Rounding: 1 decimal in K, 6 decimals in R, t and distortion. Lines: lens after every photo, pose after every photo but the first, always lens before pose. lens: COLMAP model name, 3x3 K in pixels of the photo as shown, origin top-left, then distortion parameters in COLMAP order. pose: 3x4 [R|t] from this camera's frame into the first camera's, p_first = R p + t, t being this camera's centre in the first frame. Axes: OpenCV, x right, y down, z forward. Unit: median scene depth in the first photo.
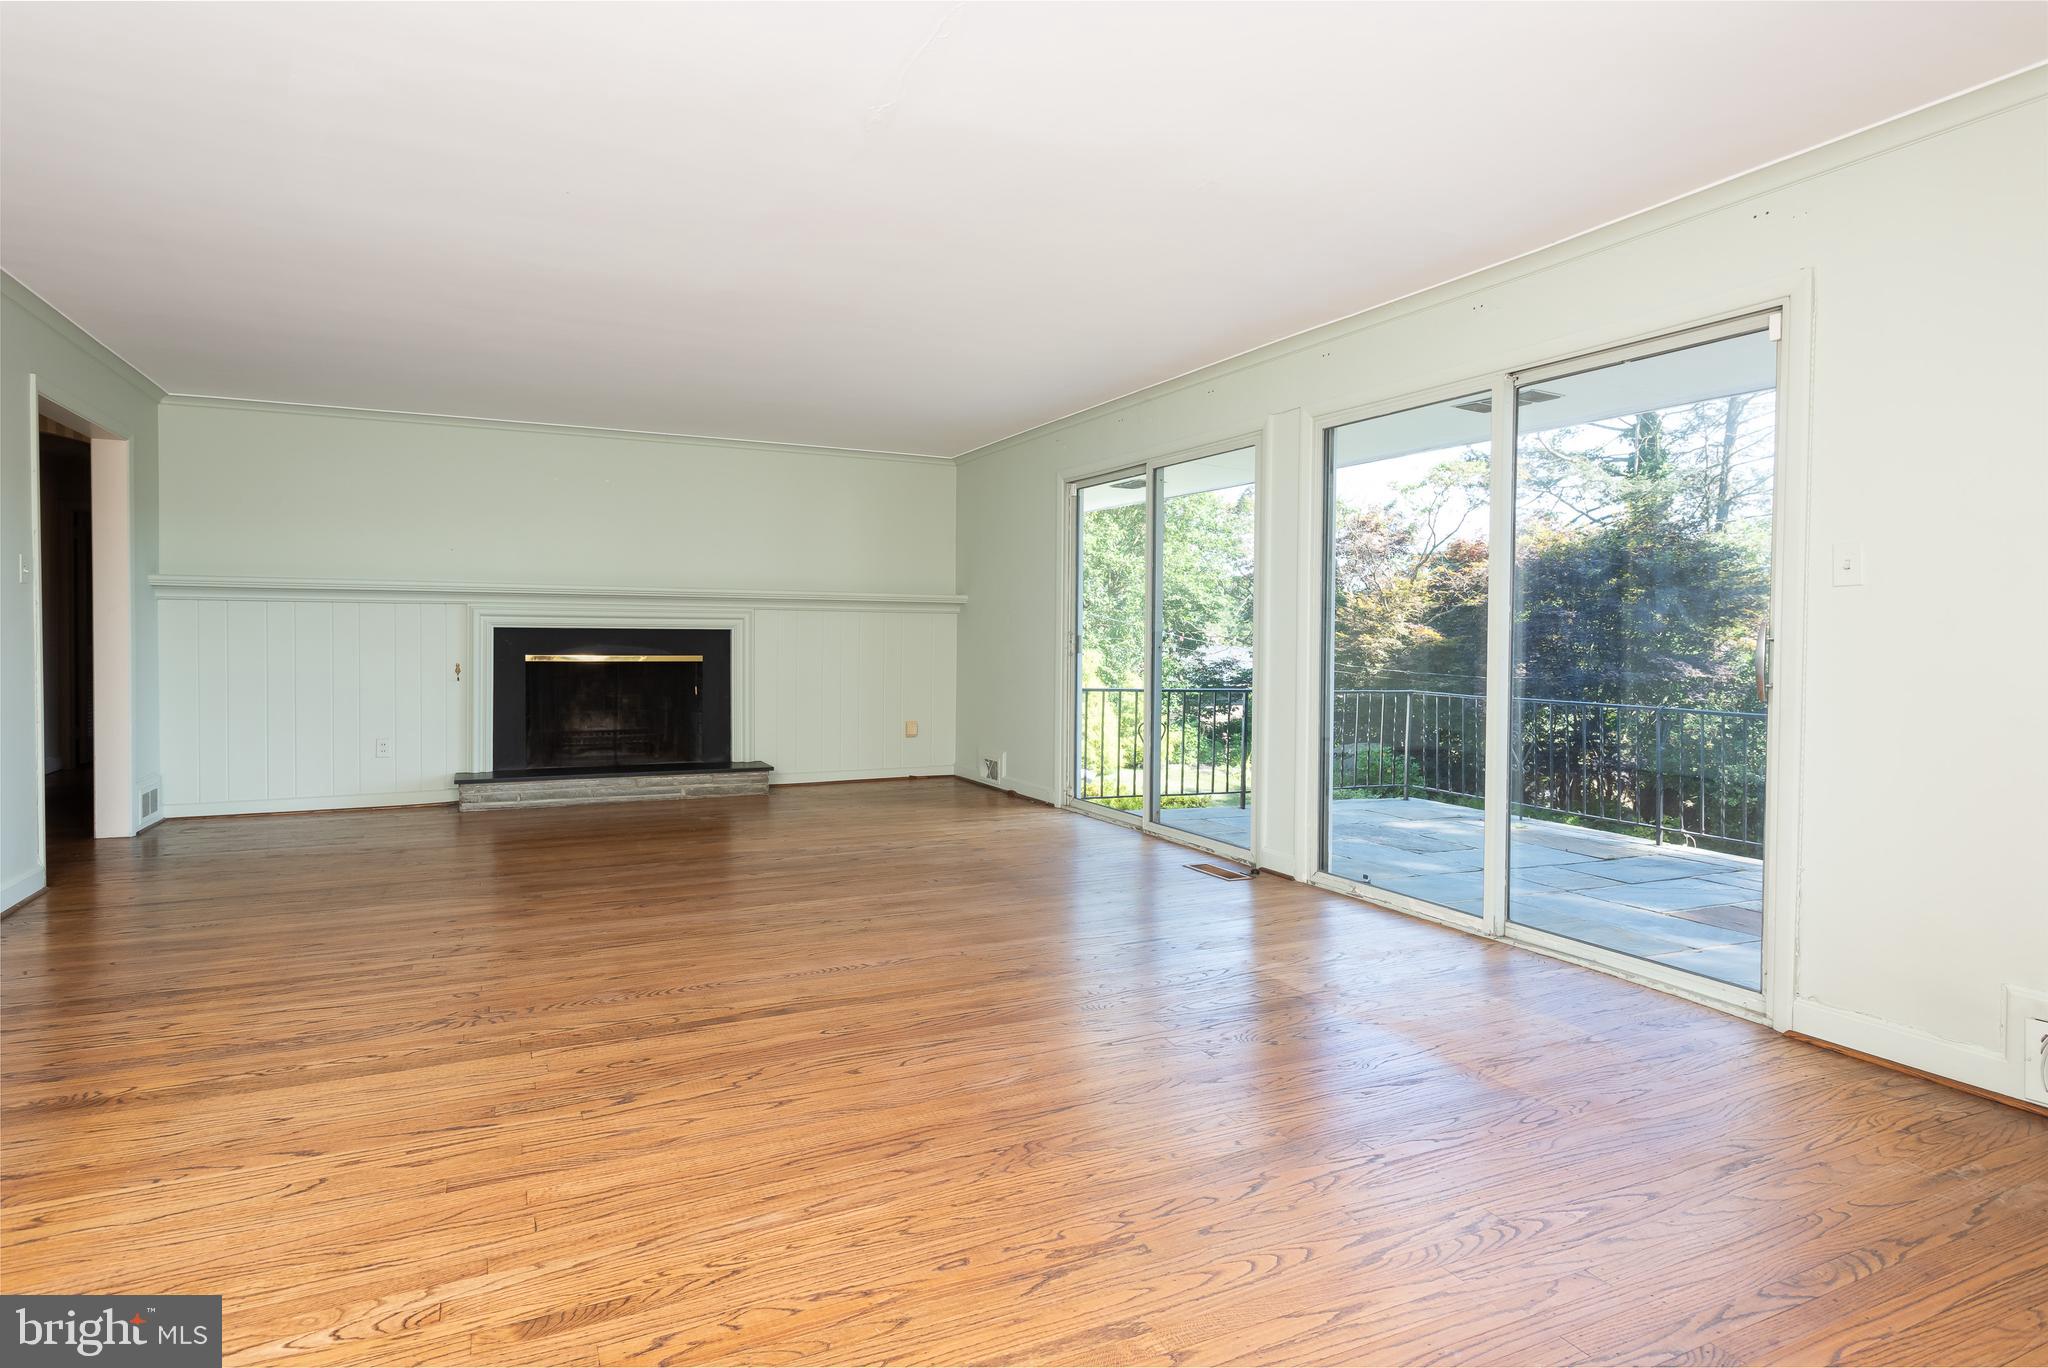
lens RADIAL K [[959.1, 0, 1025.3], [0, 959.1, 655.2], [0, 0, 1]] dist [0.014310, -0.005943]
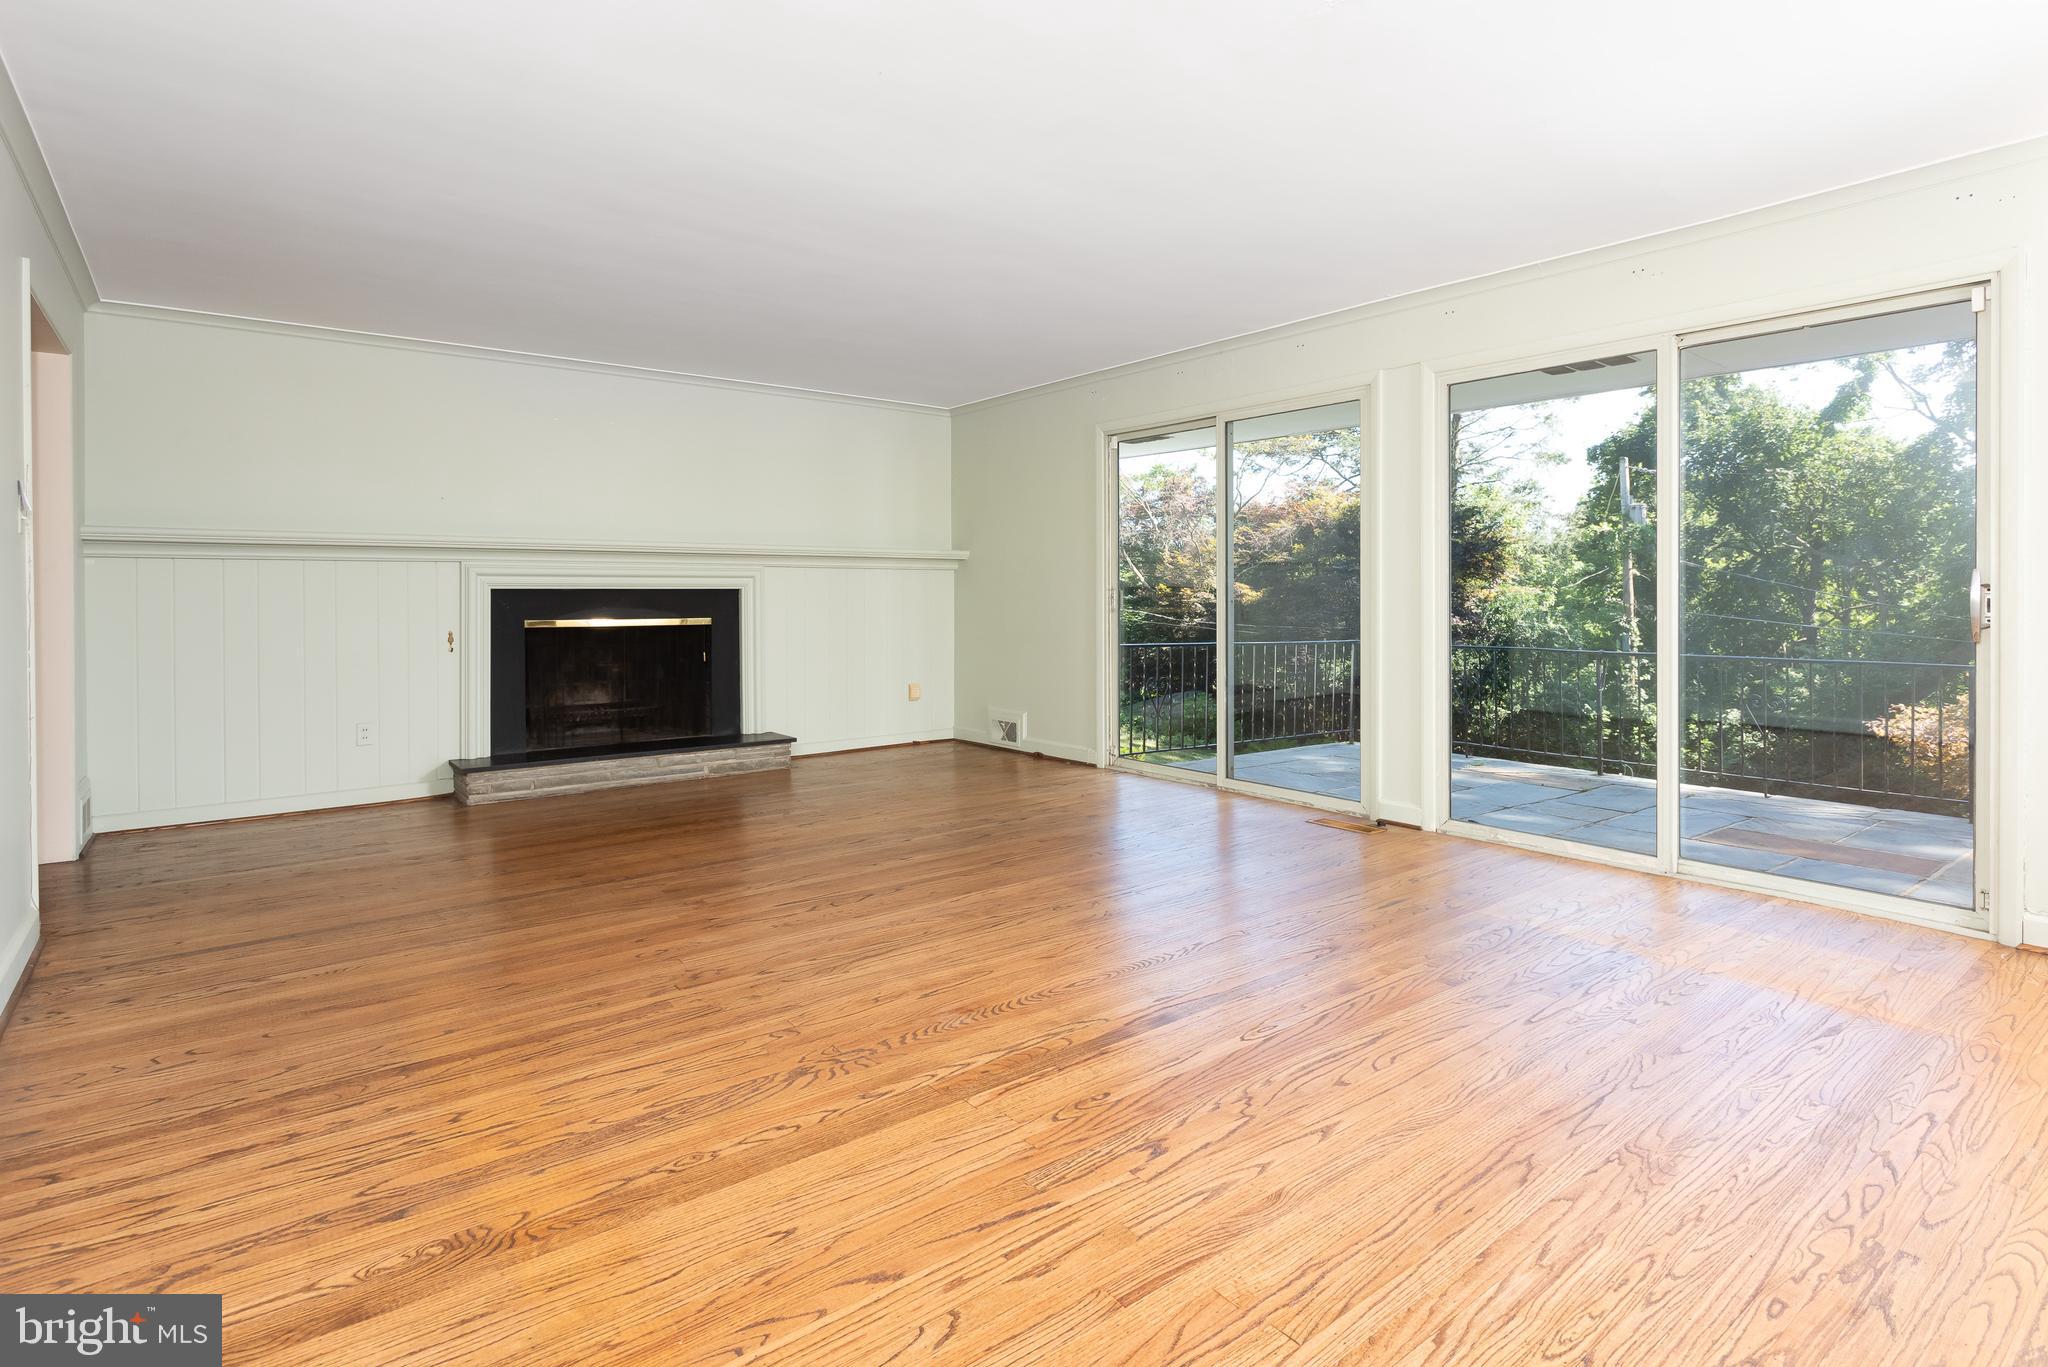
lens RADIAL K [[945.9, 0, 1026.8], [0, 945.9, 596.9], [0, 0, 1]] dist [0.003117, -0.001593]
pose [[0.981908, -0.012402, 0.188951, -0.458152], [0.015603, 0.999759, -0.015464, -0.002349], [-0.188714, 0.018133, 0.981865, 0.144373]]
